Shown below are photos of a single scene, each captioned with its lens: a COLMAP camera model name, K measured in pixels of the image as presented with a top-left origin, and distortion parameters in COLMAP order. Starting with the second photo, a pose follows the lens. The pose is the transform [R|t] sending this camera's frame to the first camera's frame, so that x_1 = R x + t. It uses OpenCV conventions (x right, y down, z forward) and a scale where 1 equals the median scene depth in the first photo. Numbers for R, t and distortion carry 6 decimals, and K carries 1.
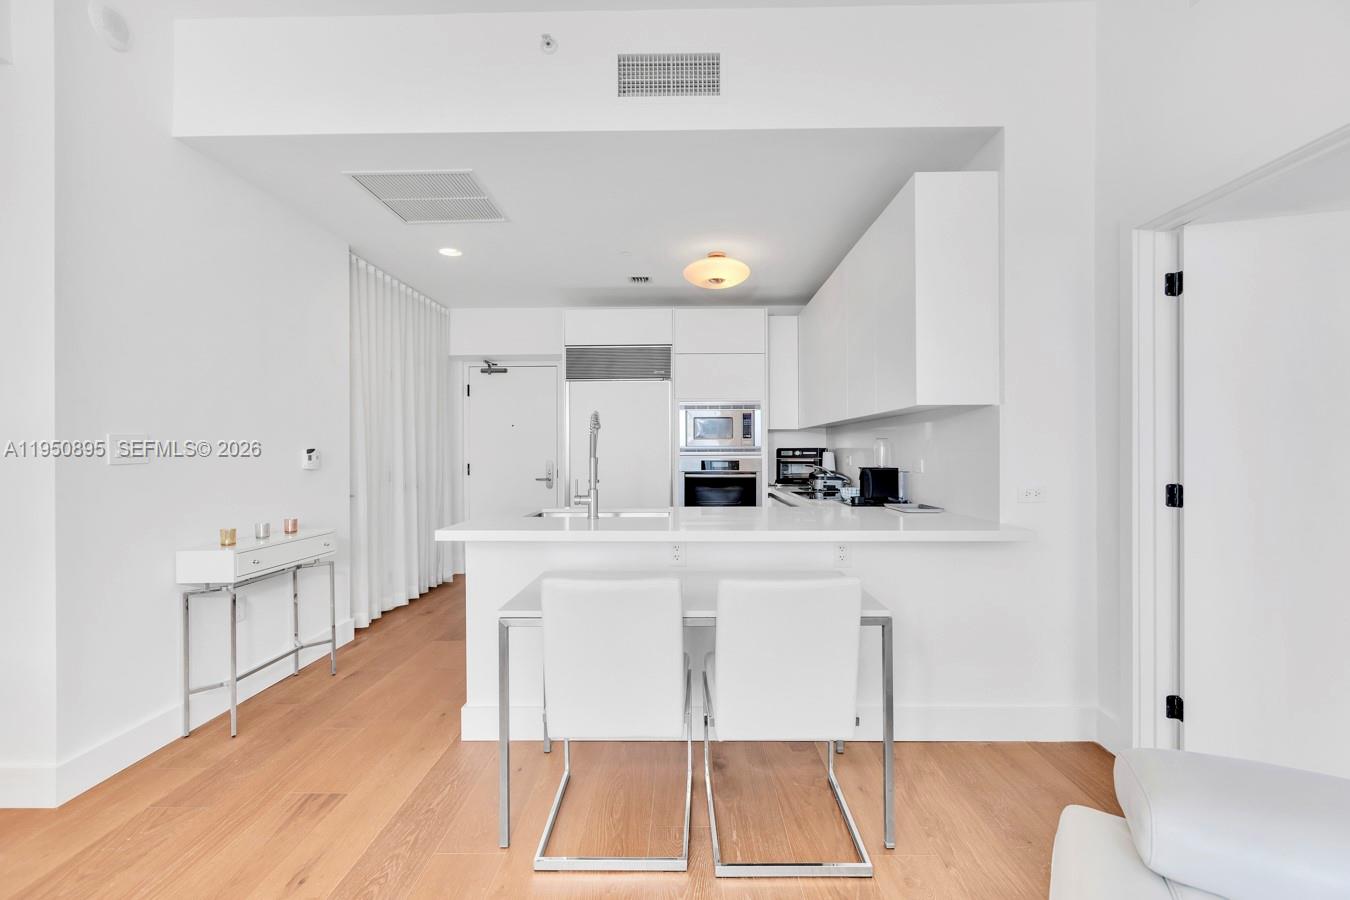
lens RADIAL K [[593.2, 0, 675.0], [0, 593.2, 450.0], [0, 0, 1]] dist [0.002557, 0.000239]
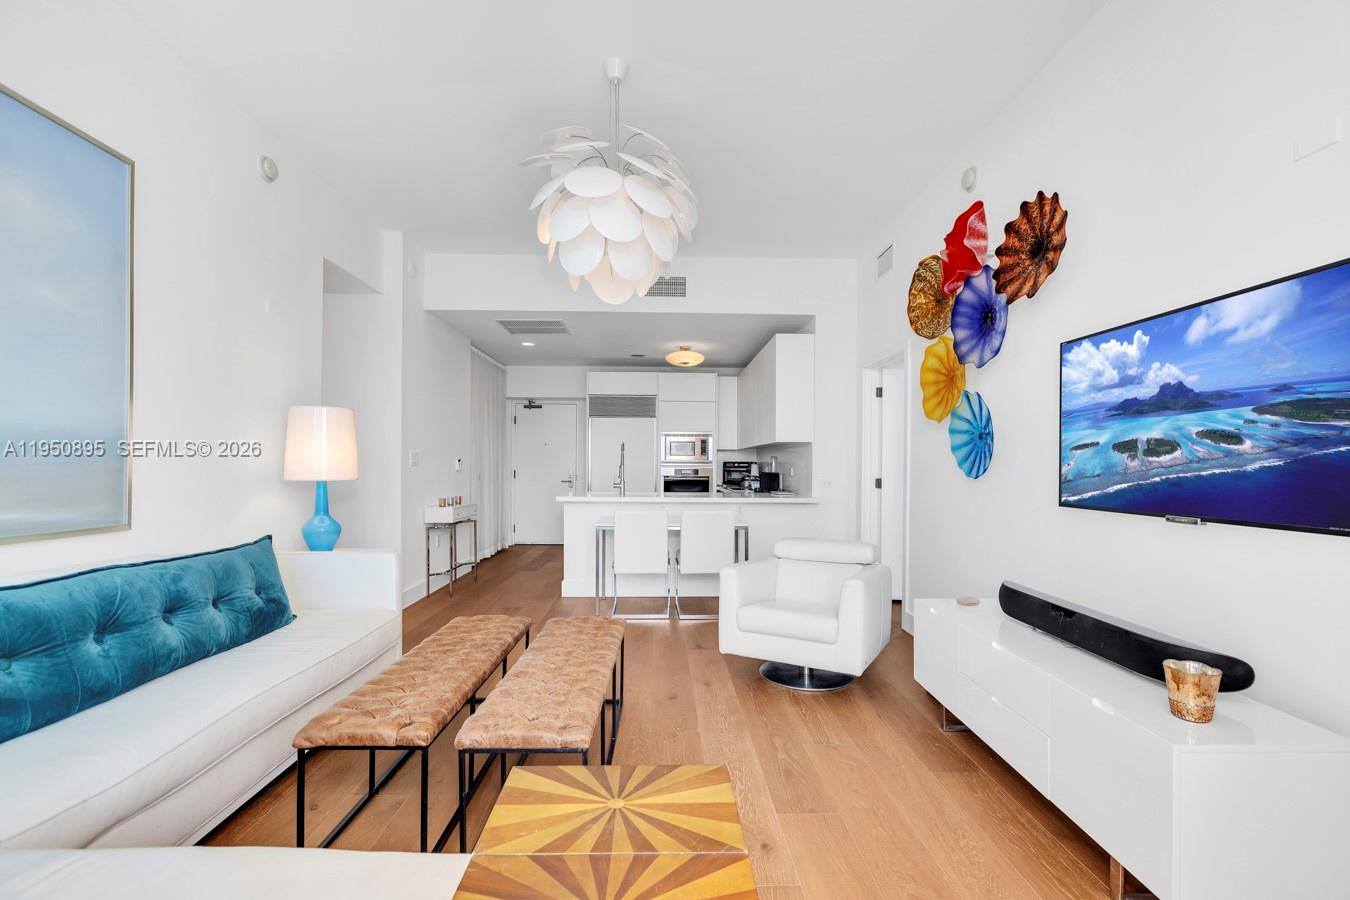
lens RADIAL K [[607.8, 0, 674.8], [0, 607.8, 433.8], [0, 0, 1]] dist [0.000493, -0.000276]
pose [[0.998895, 0.012218, 0.045382, -0.031675], [-0.009962, 0.998720, -0.049593, 0.004426], [-0.045930, 0.049086, 0.997738, -0.637863]]
